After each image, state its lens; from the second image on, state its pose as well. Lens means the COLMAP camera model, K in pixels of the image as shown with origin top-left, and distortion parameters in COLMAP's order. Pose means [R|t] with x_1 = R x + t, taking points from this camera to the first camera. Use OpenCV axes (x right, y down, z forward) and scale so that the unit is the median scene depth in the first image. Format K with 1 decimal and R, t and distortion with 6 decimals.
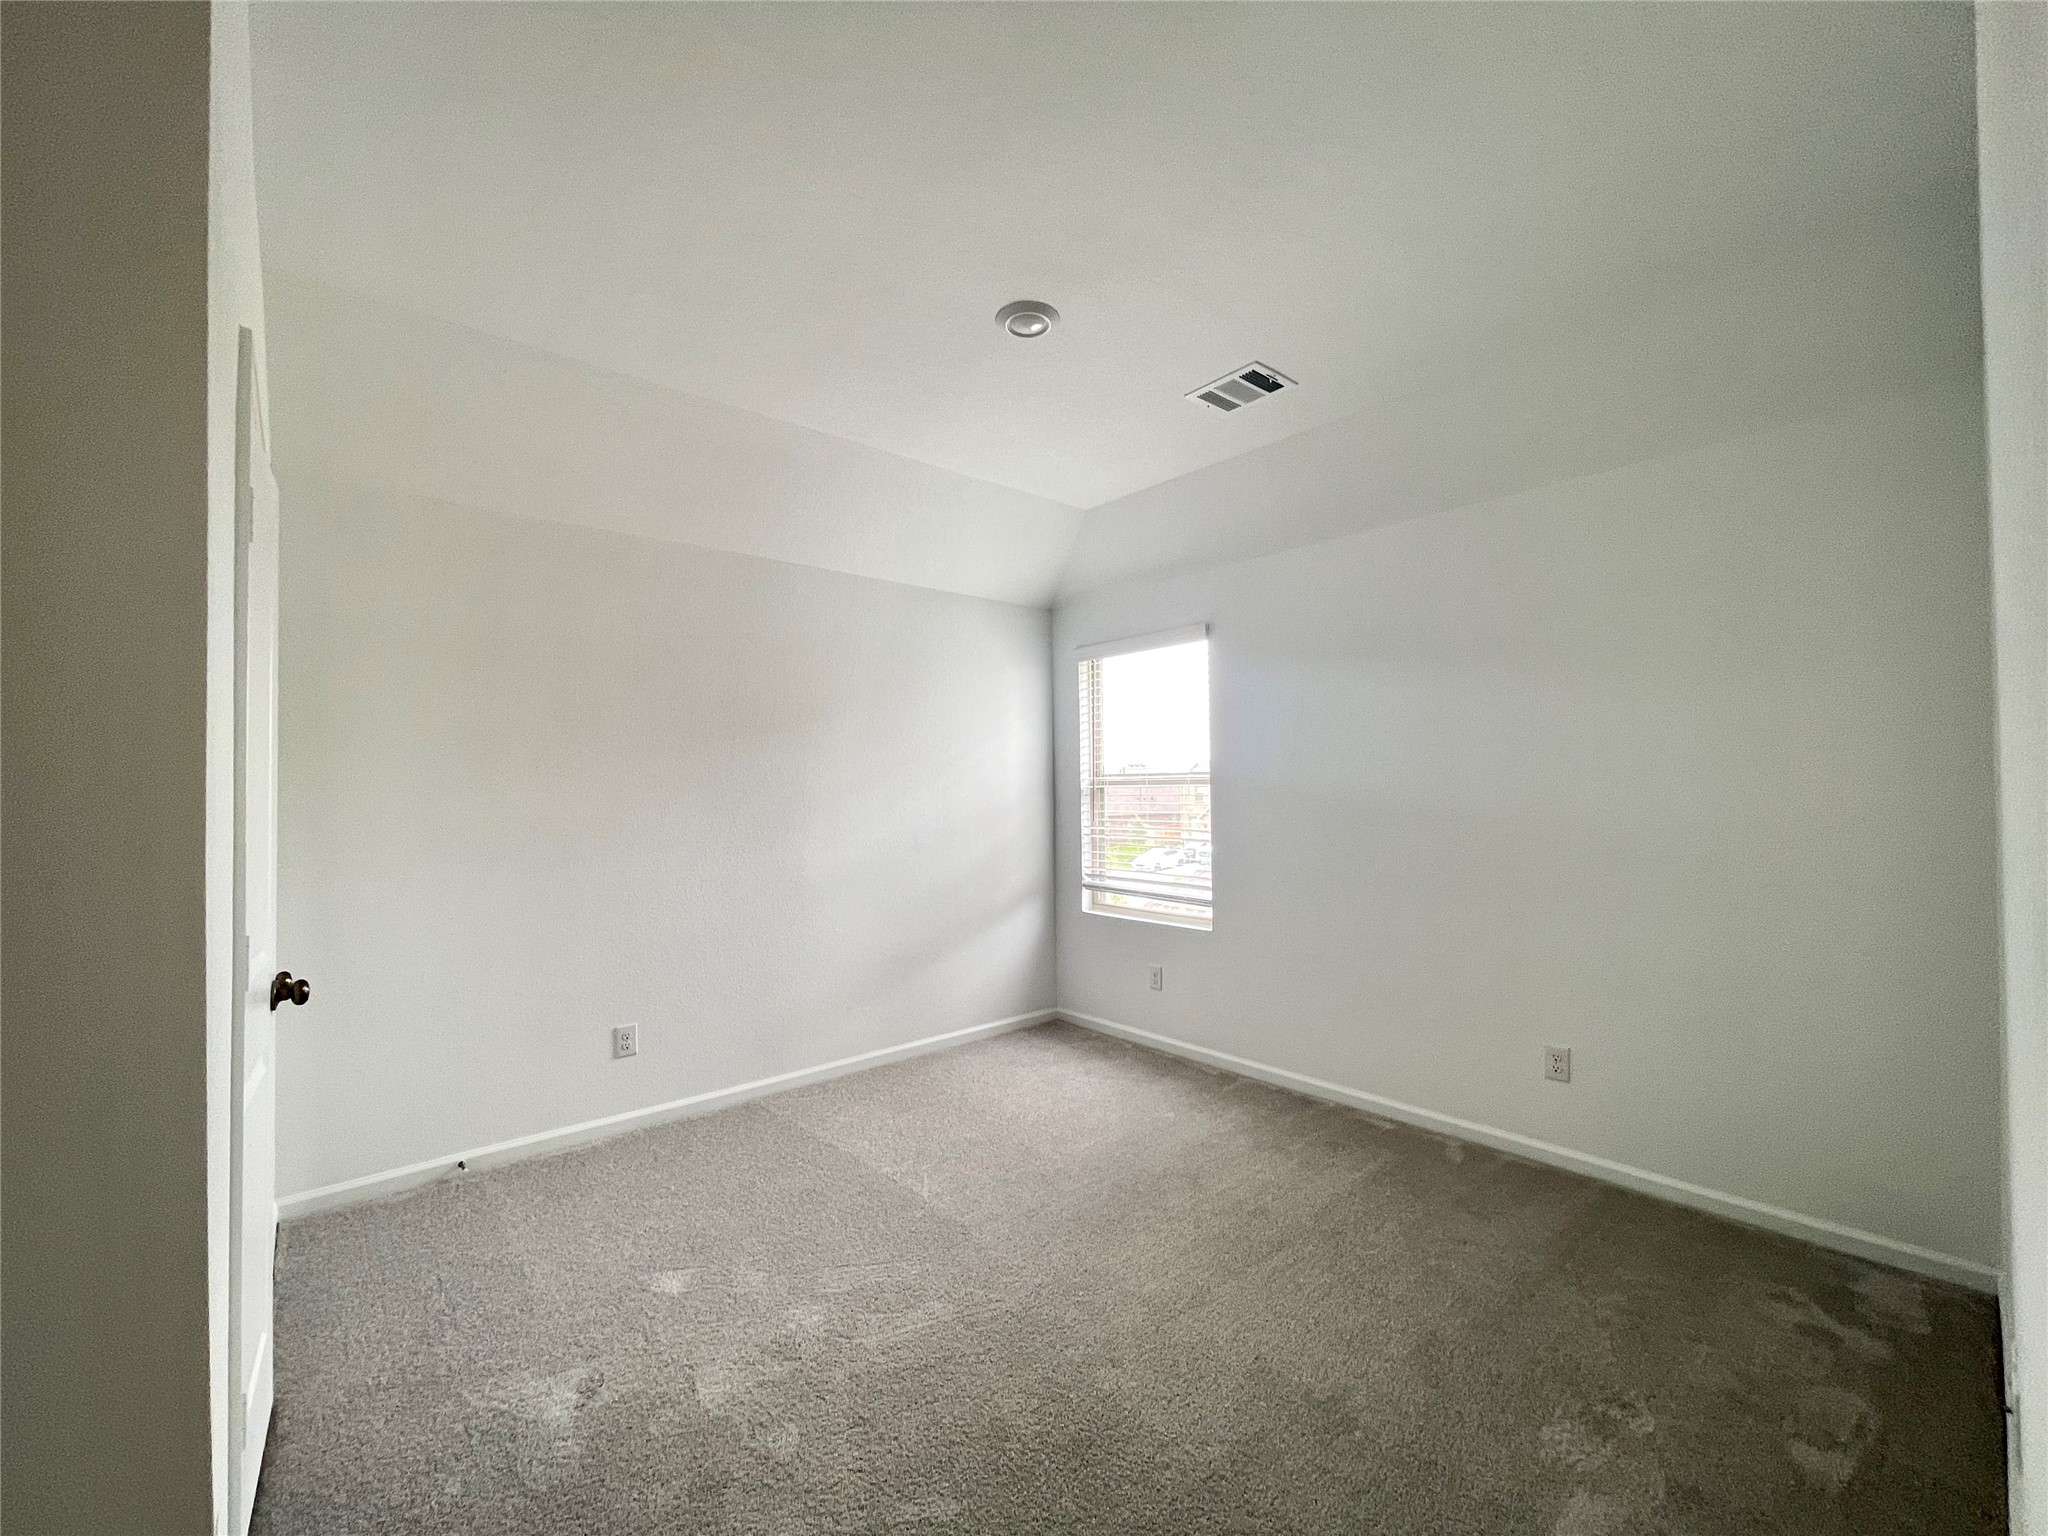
lens RADIAL K [[830.1, 0, 1013.3], [0, 830.1, 781.9], [0, 0, 1]] dist [0.001227, 0.000198]
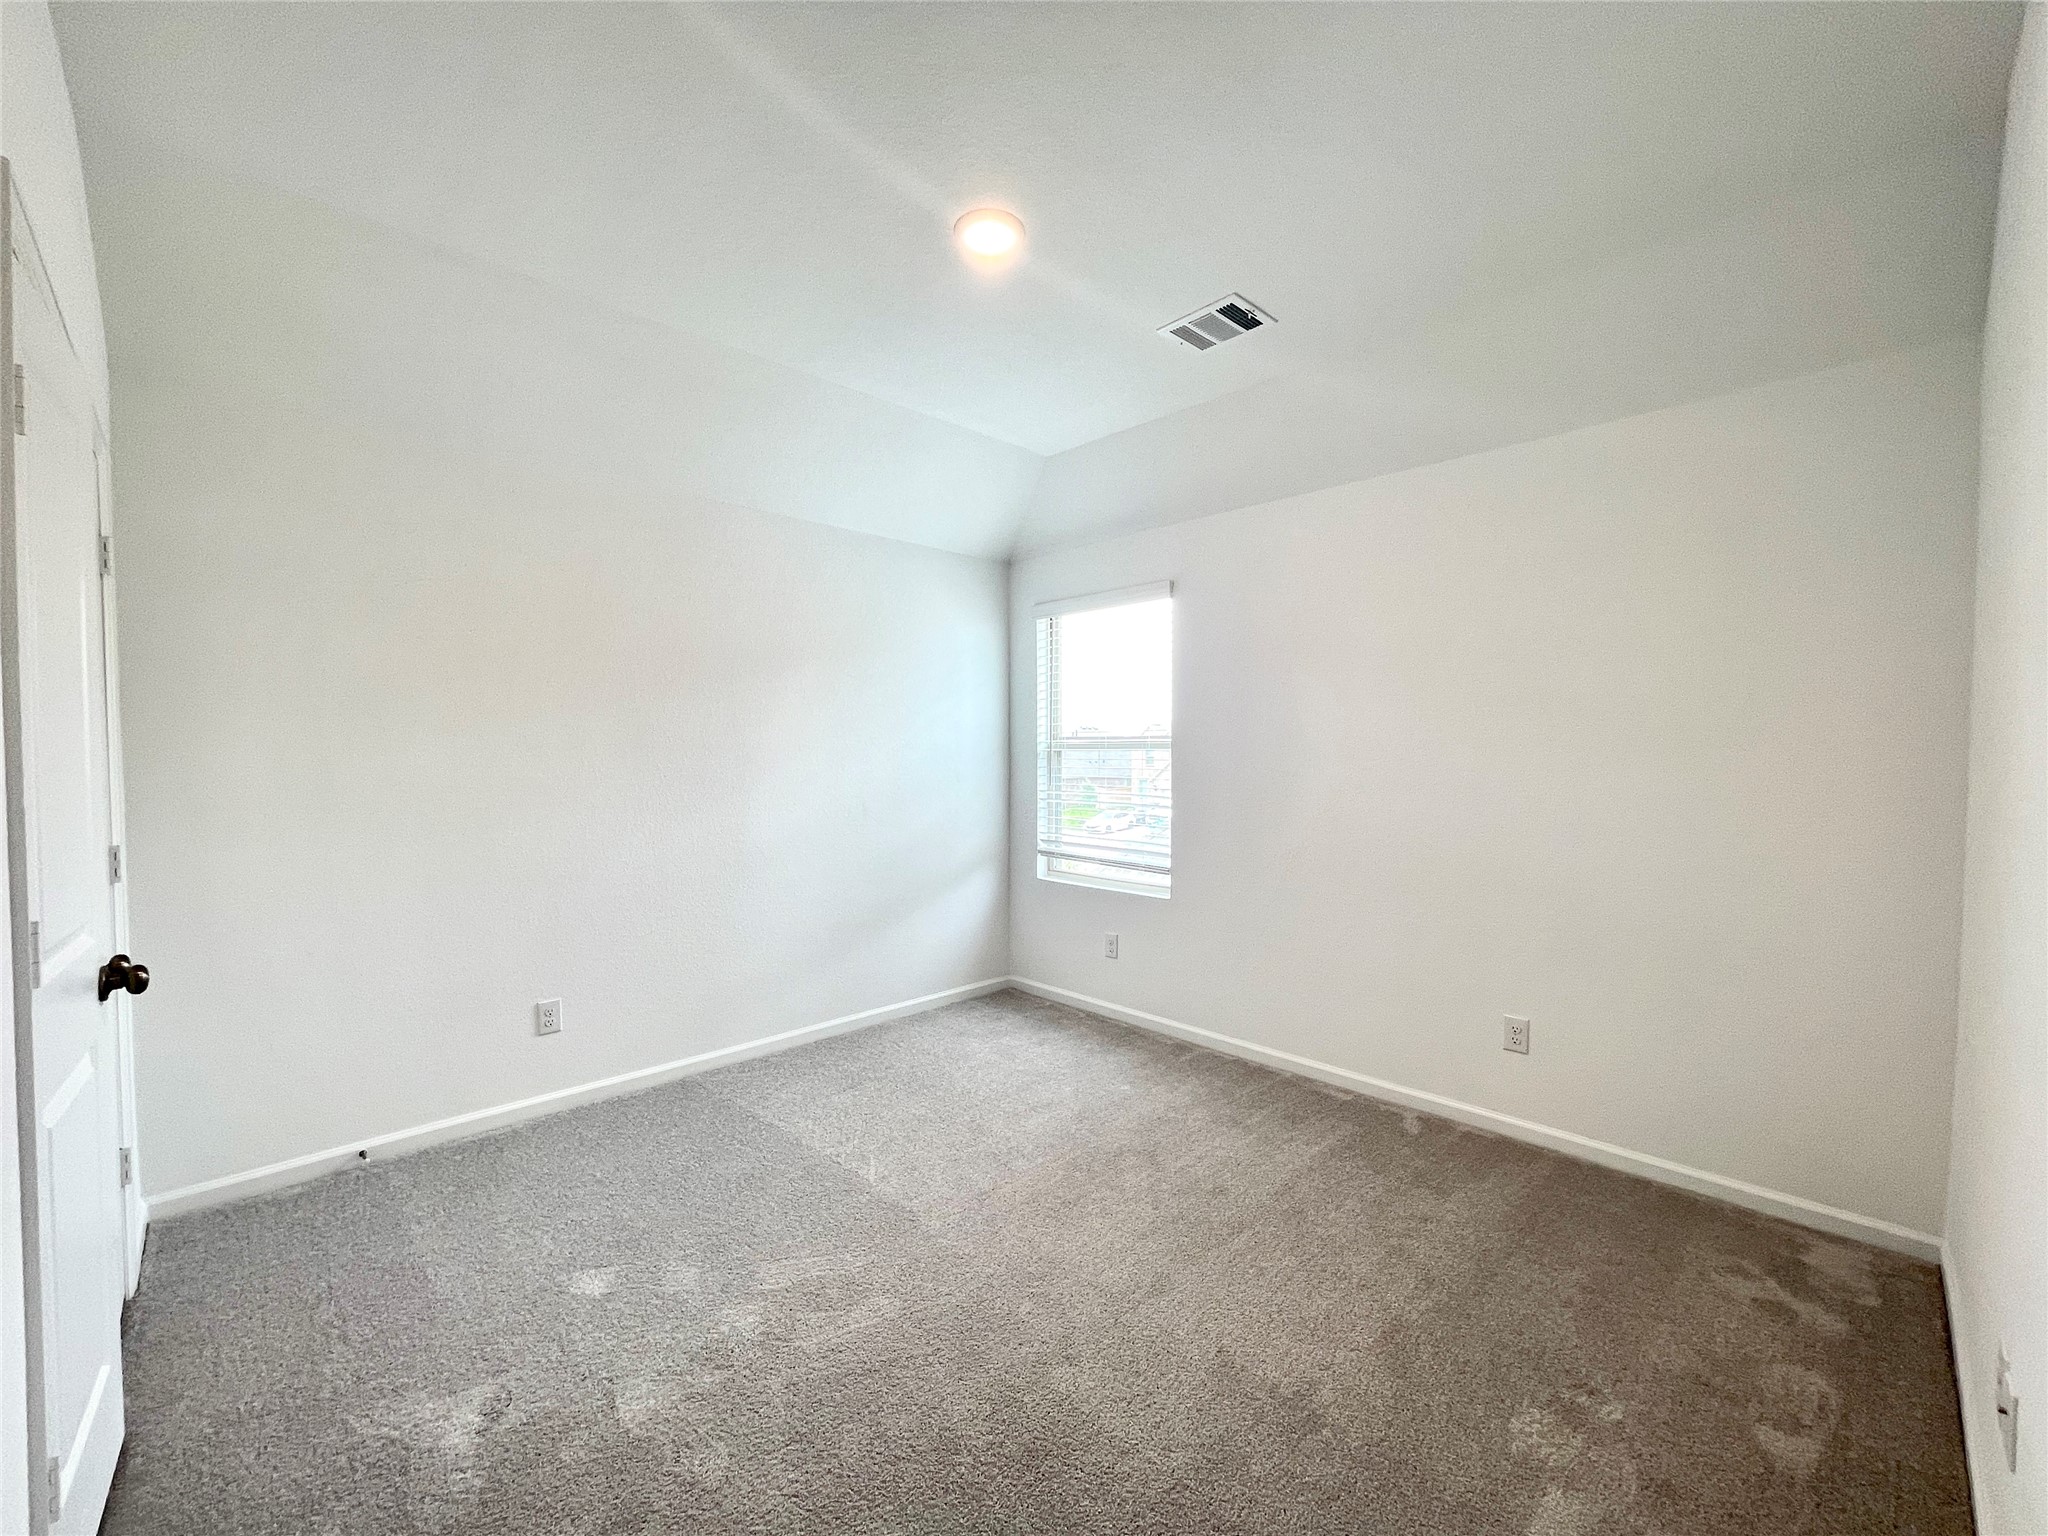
lens RADIAL K [[830.1, 0, 1013.3], [0, 830.1, 781.9], [0, 0, 1]] dist [0.001227, 0.000198]
pose [[0.998296, 0.008927, 0.057660, -0.002839], [-0.011546, 0.998909, 0.045241, -0.000140], [-0.057193, -0.045830, 0.997311, 0.062584]]
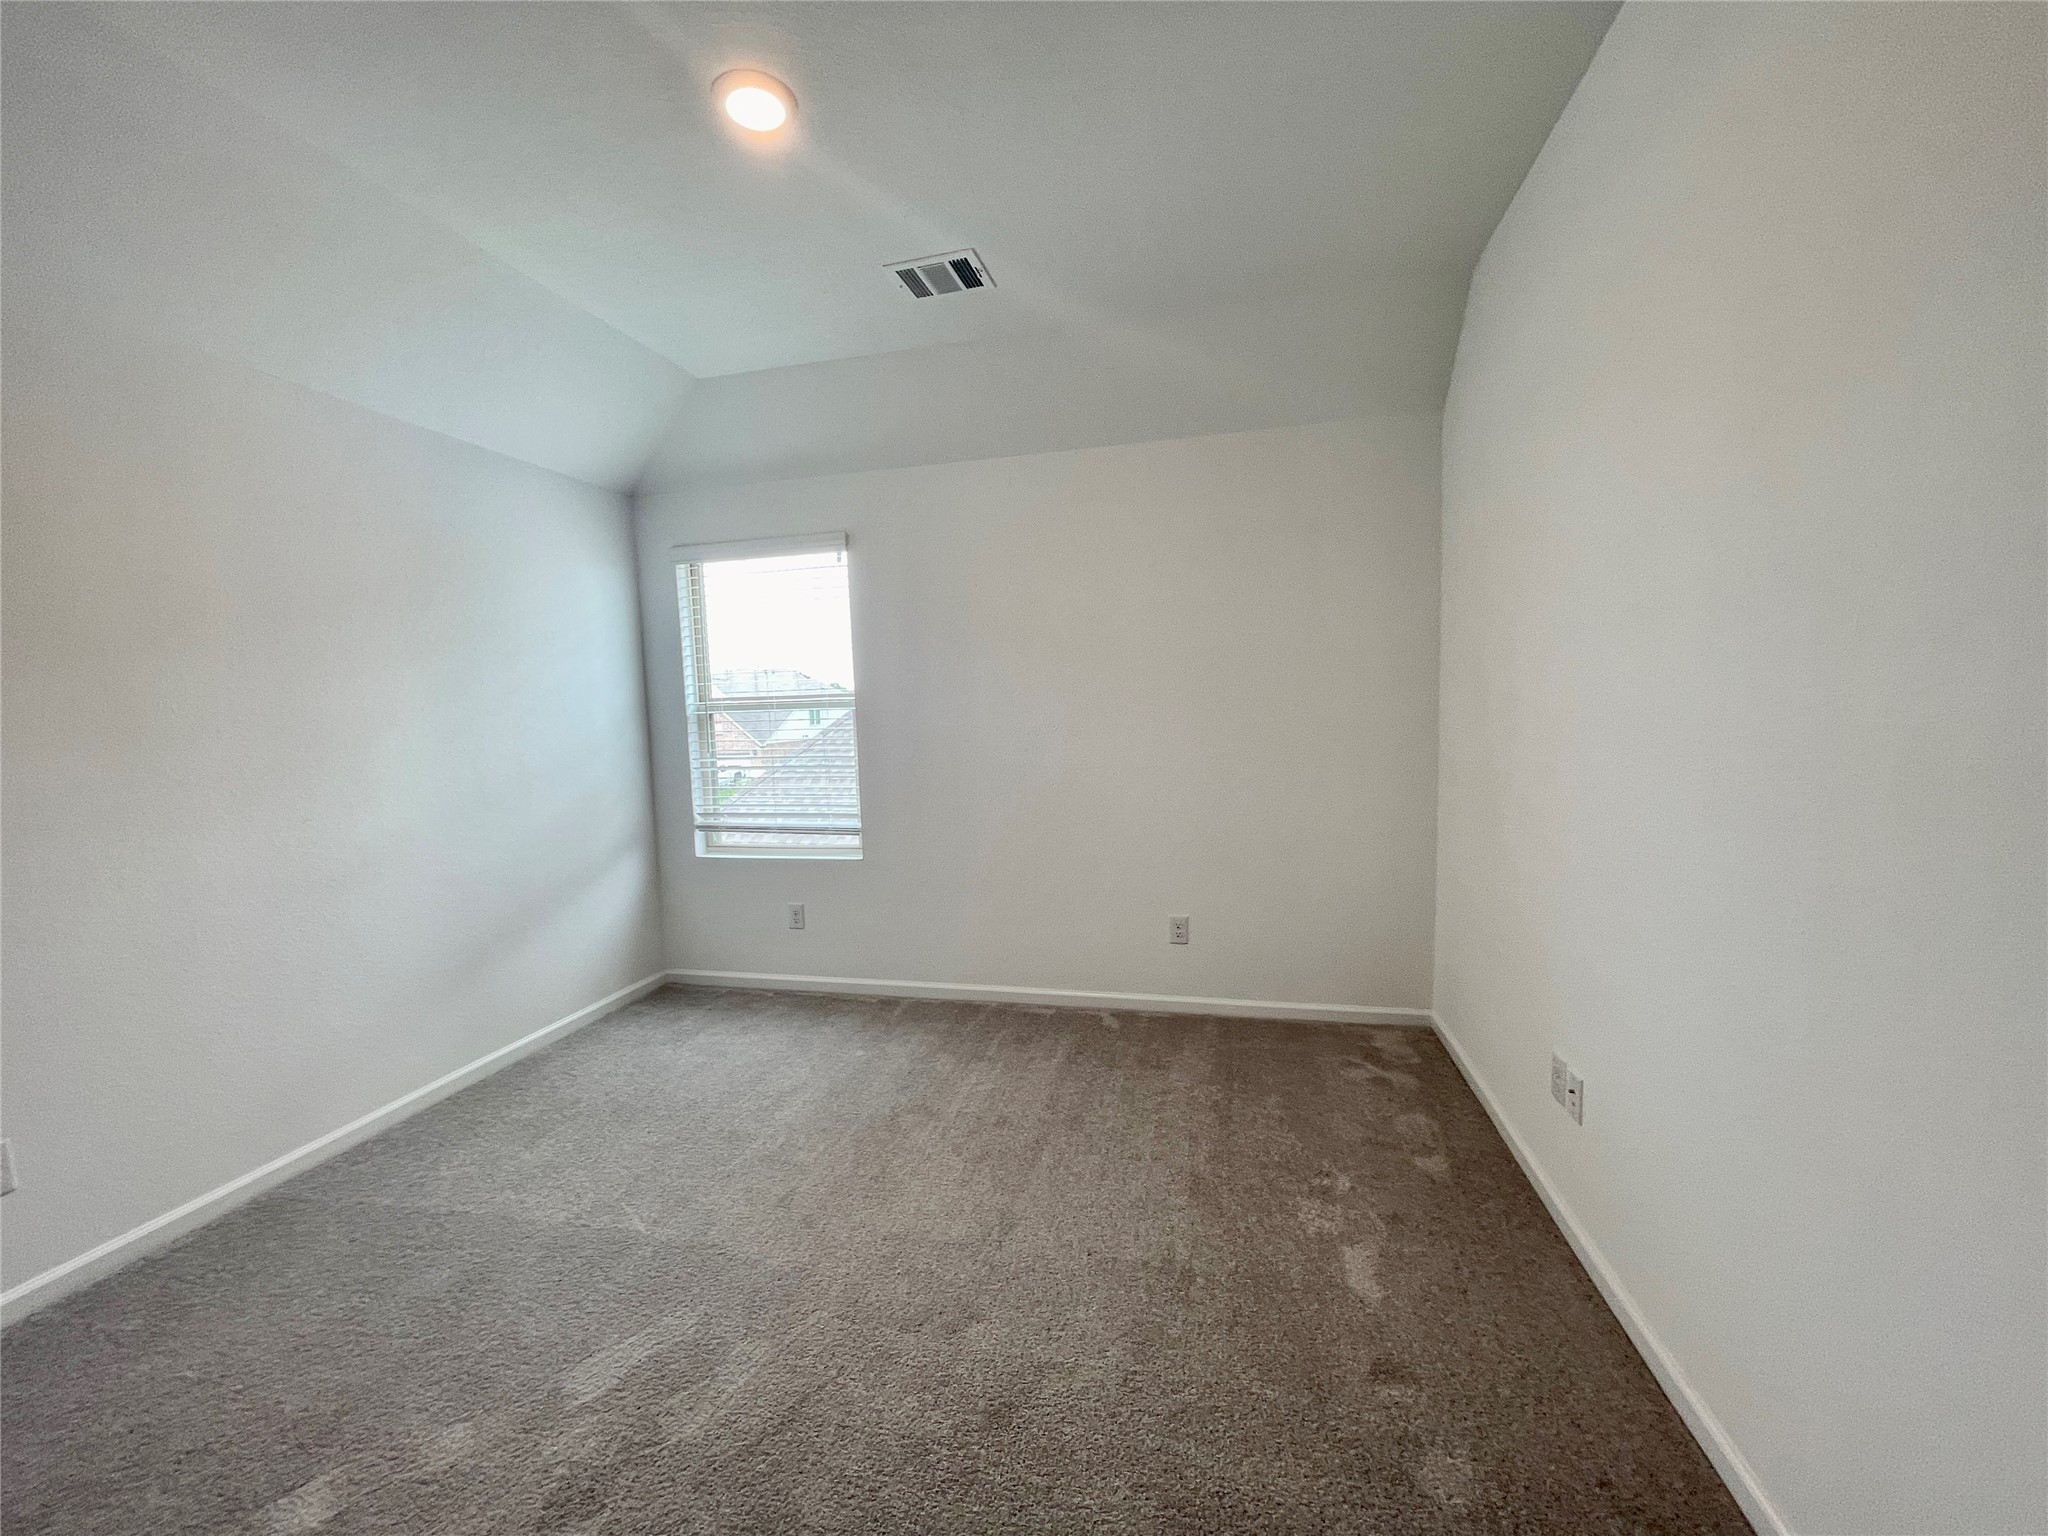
lens RADIAL K [[830.1, 0, 1013.3], [0, 830.1, 781.9], [0, 0, 1]] dist [0.001227, 0.000198]
pose [[0.813856, -0.068732, 0.576987, -0.236757], [0.017478, 0.995426, 0.093925, 0.002876], [-0.580803, -0.066357, 0.811335, 0.168972]]
